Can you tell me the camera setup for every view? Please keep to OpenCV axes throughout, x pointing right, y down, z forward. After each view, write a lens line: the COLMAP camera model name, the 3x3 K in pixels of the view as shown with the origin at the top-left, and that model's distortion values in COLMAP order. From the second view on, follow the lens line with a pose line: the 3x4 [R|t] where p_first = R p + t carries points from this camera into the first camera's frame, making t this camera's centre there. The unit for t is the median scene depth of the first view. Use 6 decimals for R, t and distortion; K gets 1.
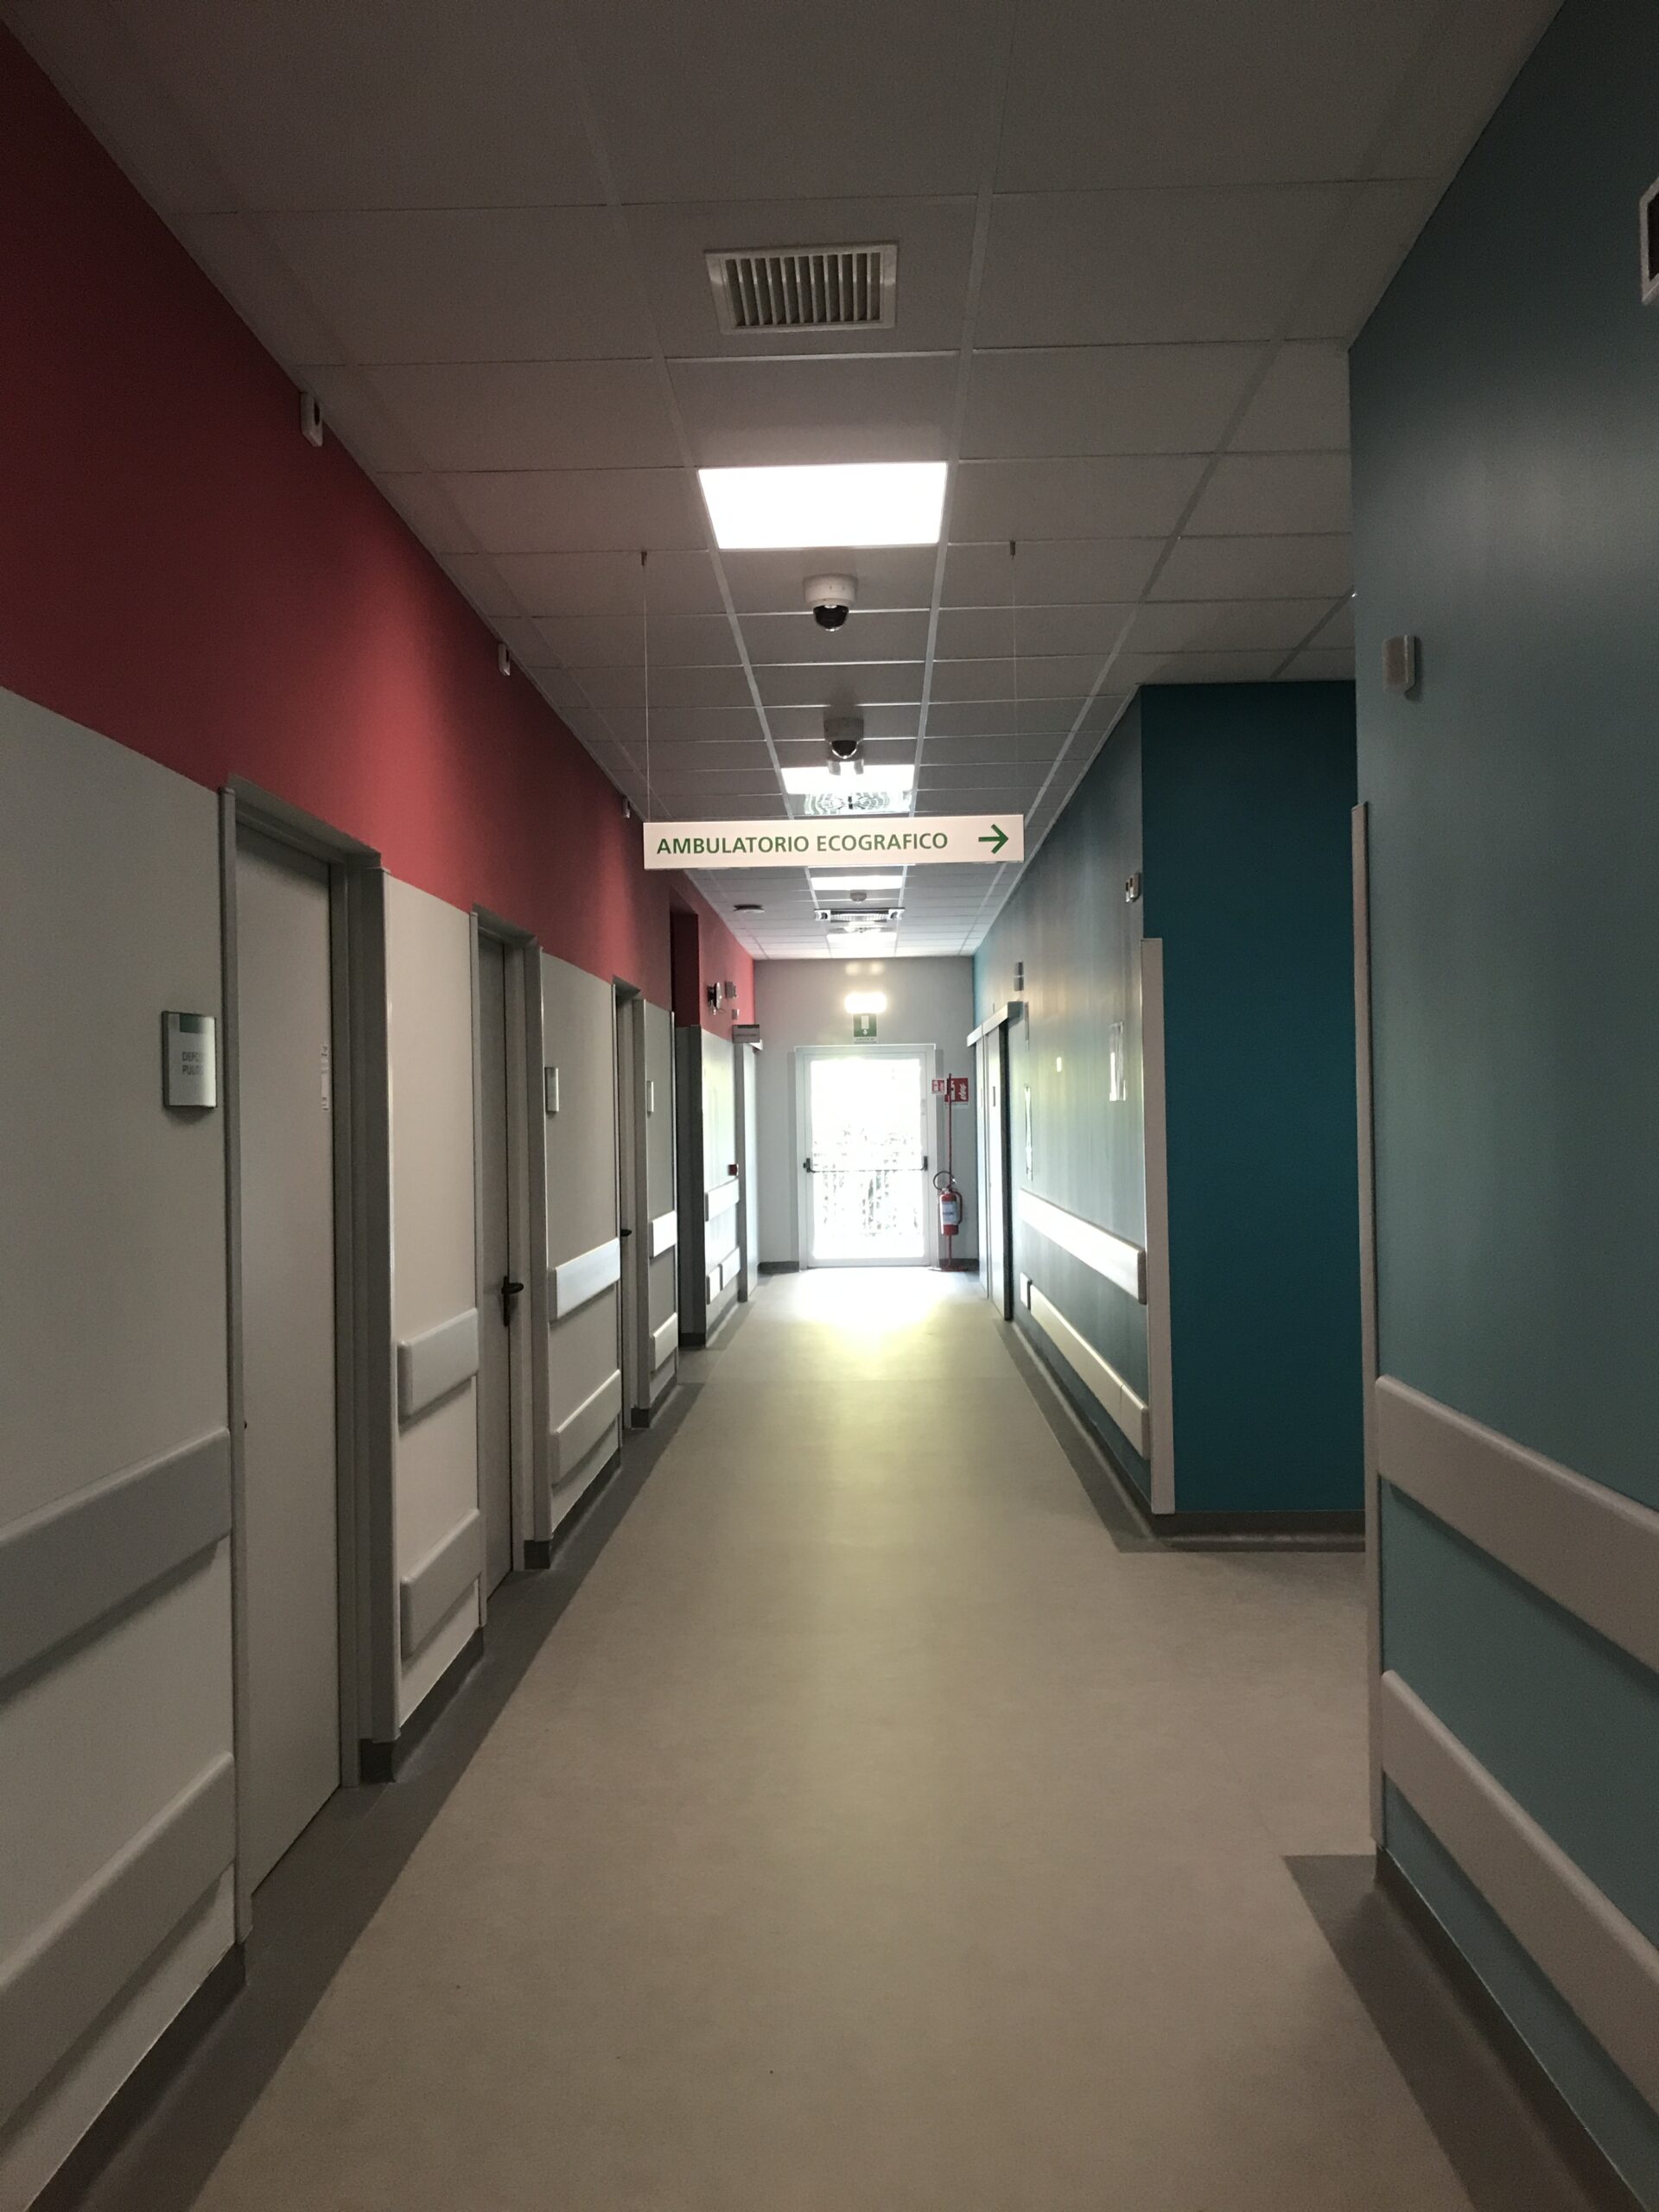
lens RADIAL K [[1827.9, 0, 825.3], [0, 1827.9, 1110.4], [0, 0, 1]] dist [-0.007438, -0.025540]
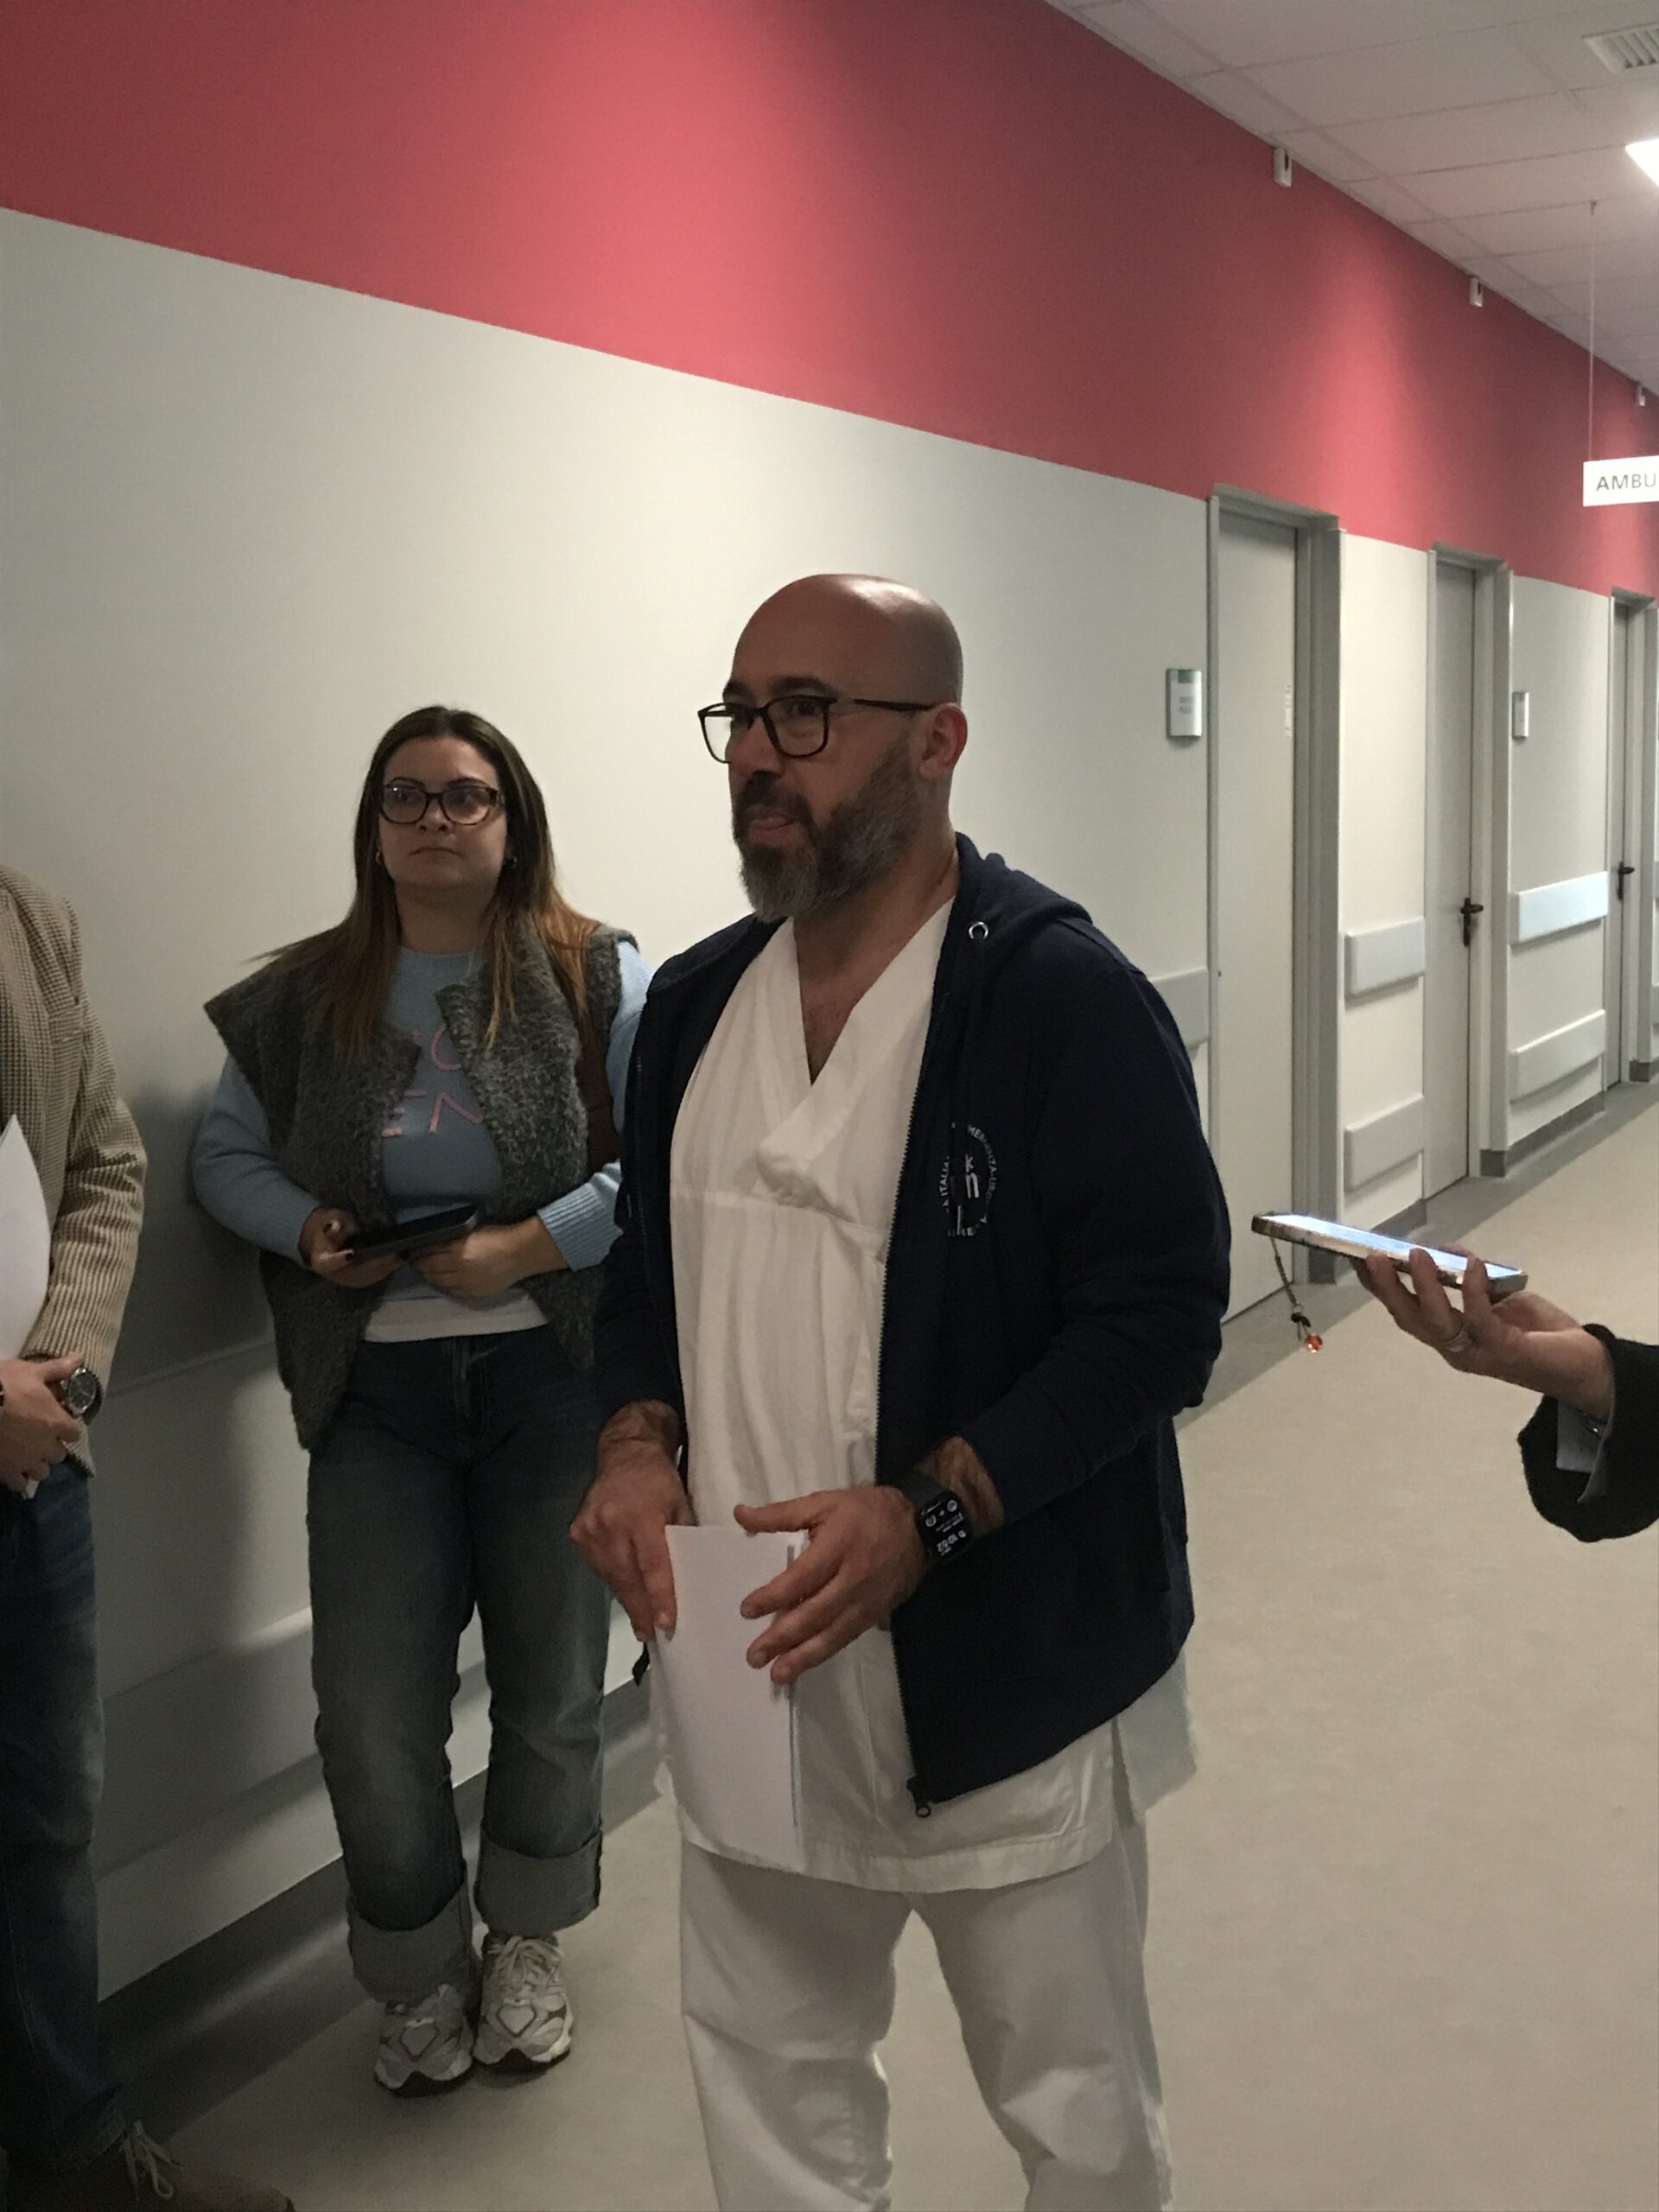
lens RADIAL K [[2462.6, 0, 825.6], [0, 2462.6, 1103.4], [0, 0, 1]] dist [0.102047, 0.000000]
pose [[0.892016, 0.048330, -0.449412, 0.182373], [0.016005, 0.990266, 0.138261, 0.006868], [0.451719, -0.130524, 0.882561, -0.557985]]
